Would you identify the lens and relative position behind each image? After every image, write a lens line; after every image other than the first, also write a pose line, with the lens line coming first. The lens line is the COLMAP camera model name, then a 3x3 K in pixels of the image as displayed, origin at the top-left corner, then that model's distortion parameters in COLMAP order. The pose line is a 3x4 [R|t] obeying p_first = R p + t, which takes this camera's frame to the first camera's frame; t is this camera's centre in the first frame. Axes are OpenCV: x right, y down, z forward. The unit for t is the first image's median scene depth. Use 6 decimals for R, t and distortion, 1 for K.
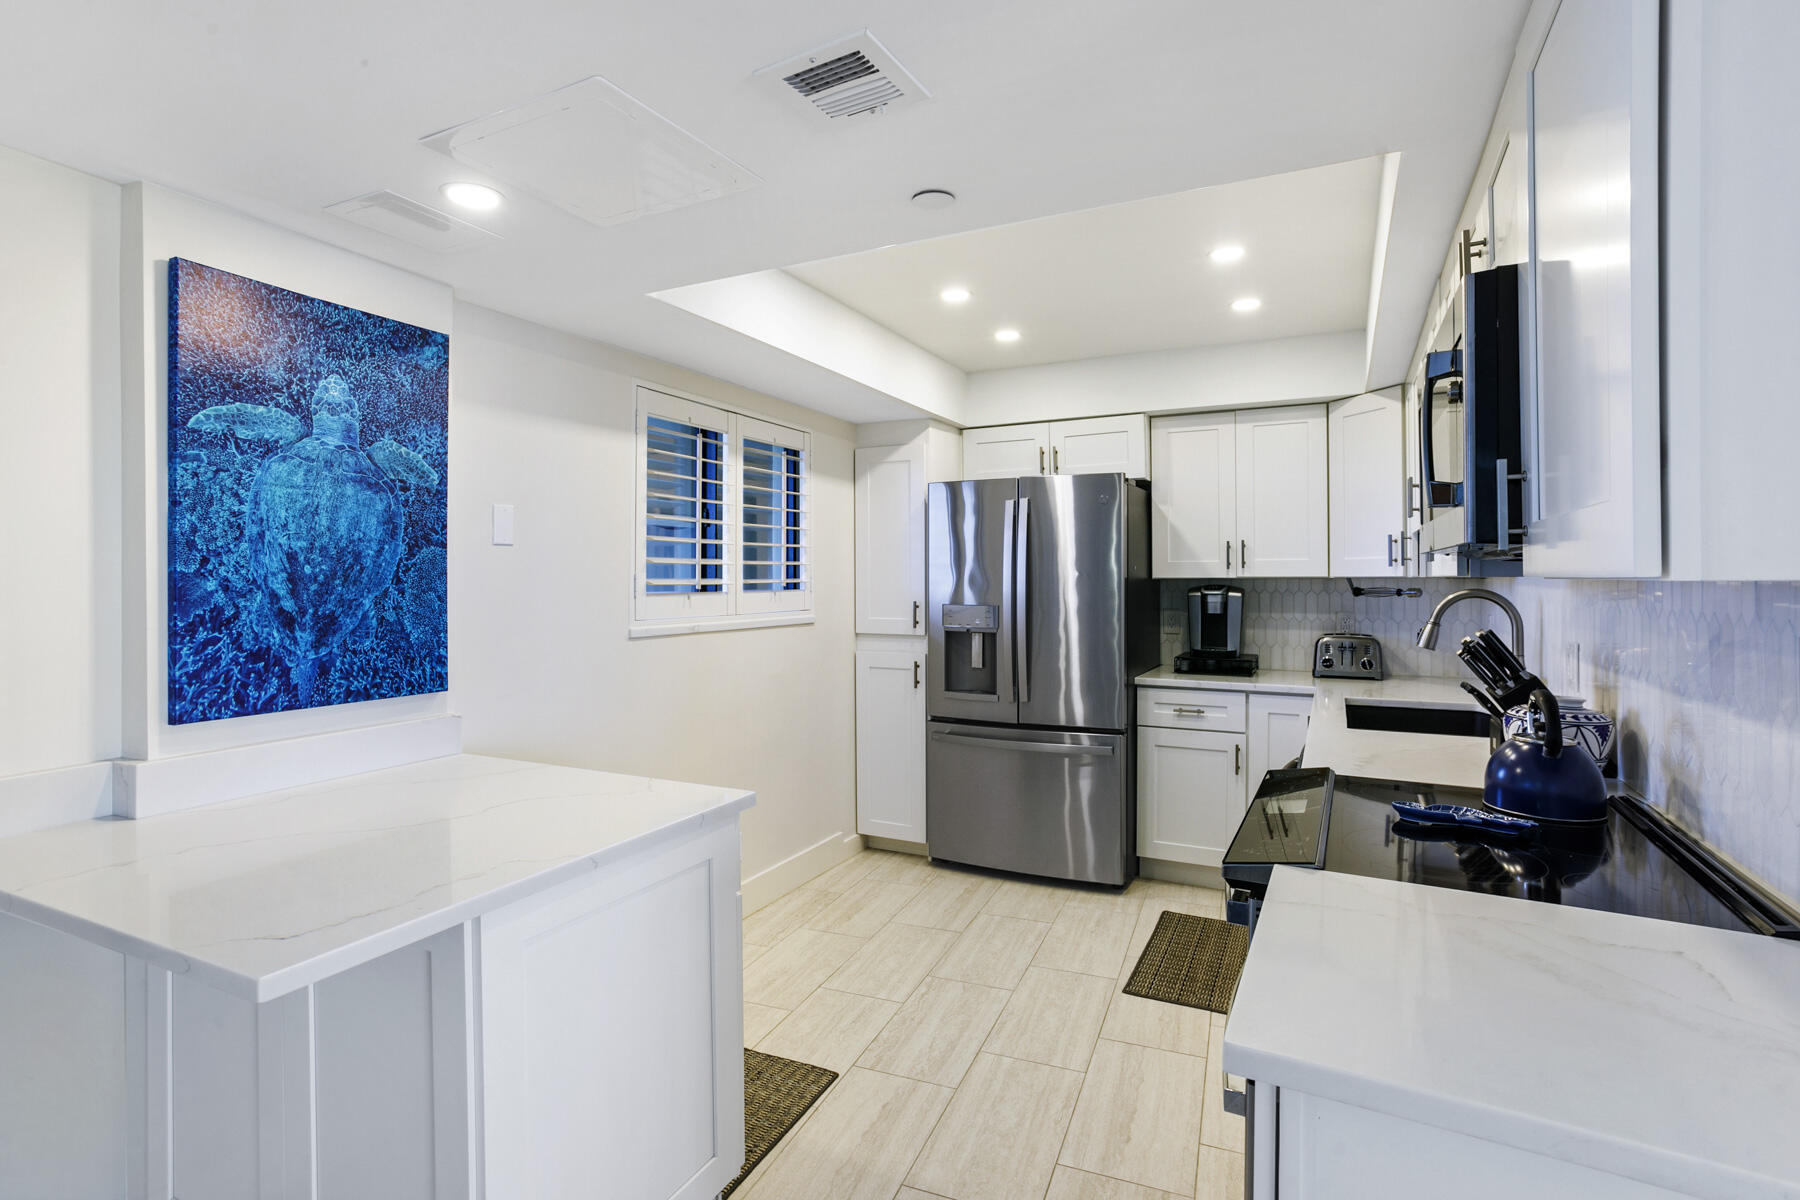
lens RADIAL K [[909.5, 0, 876.8], [0, 909.5, 588.6], [0, 0, 1]] dist [-0.043484, 0.026325]
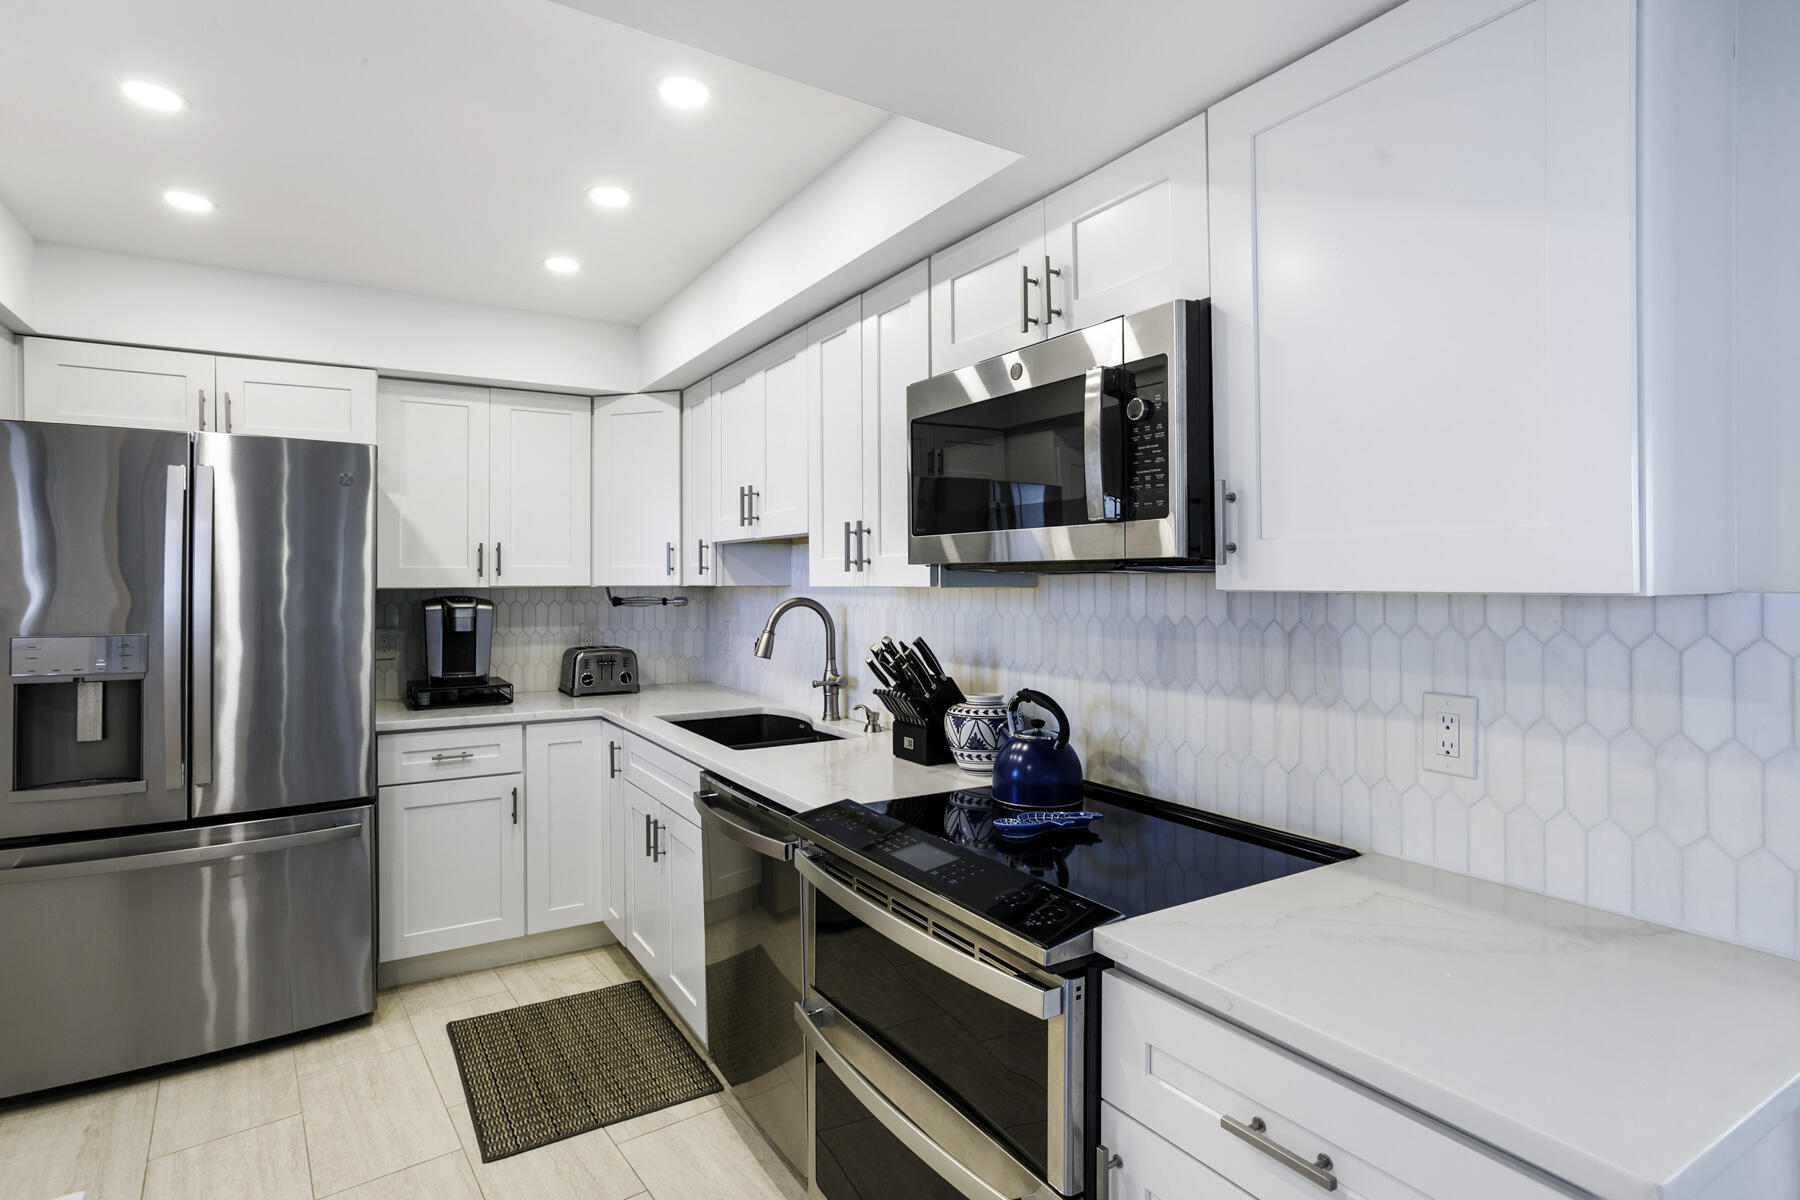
lens RADIAL K [[909.5, 0, 903.0], [0, 909.5, 577.7], [0, 0, 1]] dist [-0.043484, 0.026325]
pose [[0.497668, 0.004206, 0.867357, -0.138442], [0.012071, 0.999858, -0.011775, -0.006528], [-0.867284, 0.016330, 0.497546, 0.259345]]
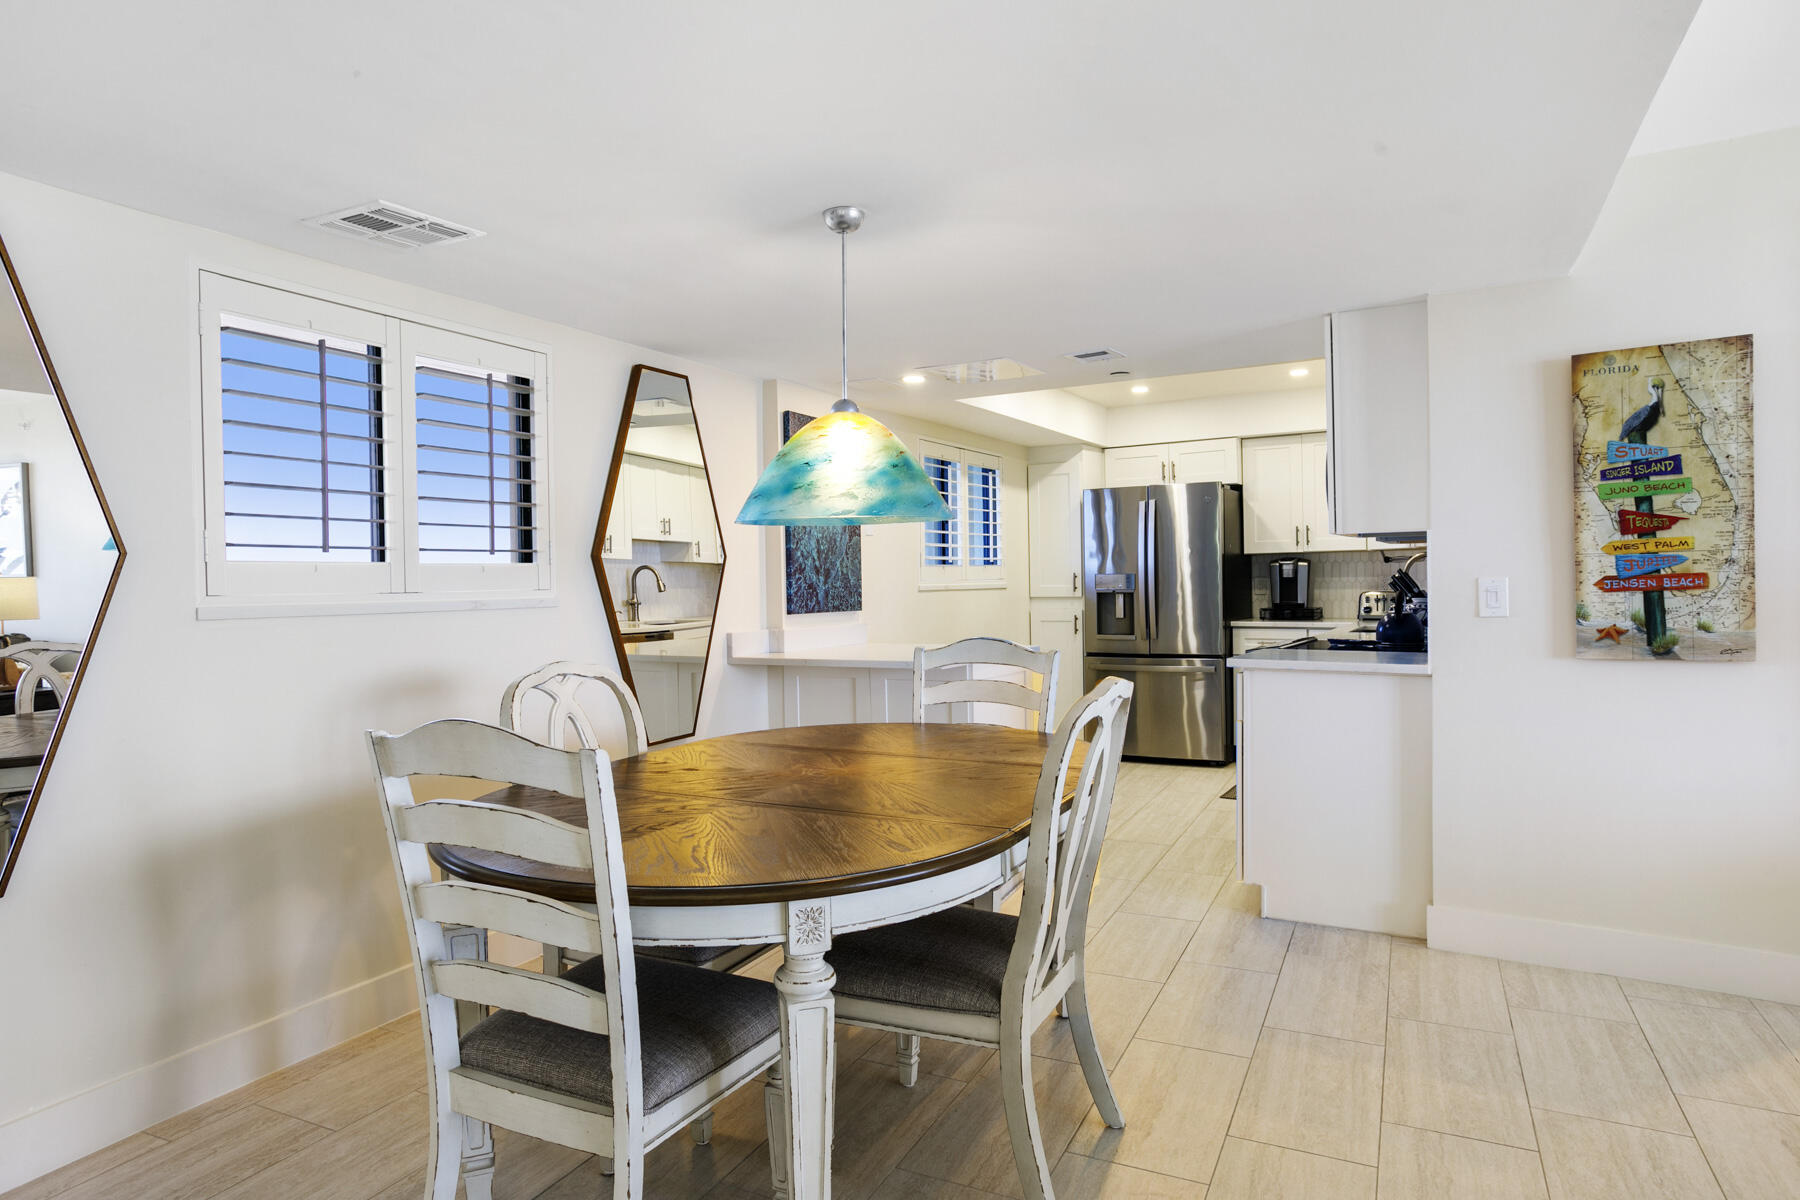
lens RADIAL K [[1054.5, 0, 887.6], [0, 1054.5, 587.6], [0, 0, 1]] dist [-0.025315, 0.014694]
pose [[0.997742, -0.014040, -0.065681, -0.153288], [0.013938, 0.999901, -0.002009, 0.039439], [0.065703, 0.001089, 0.997839, -0.717606]]
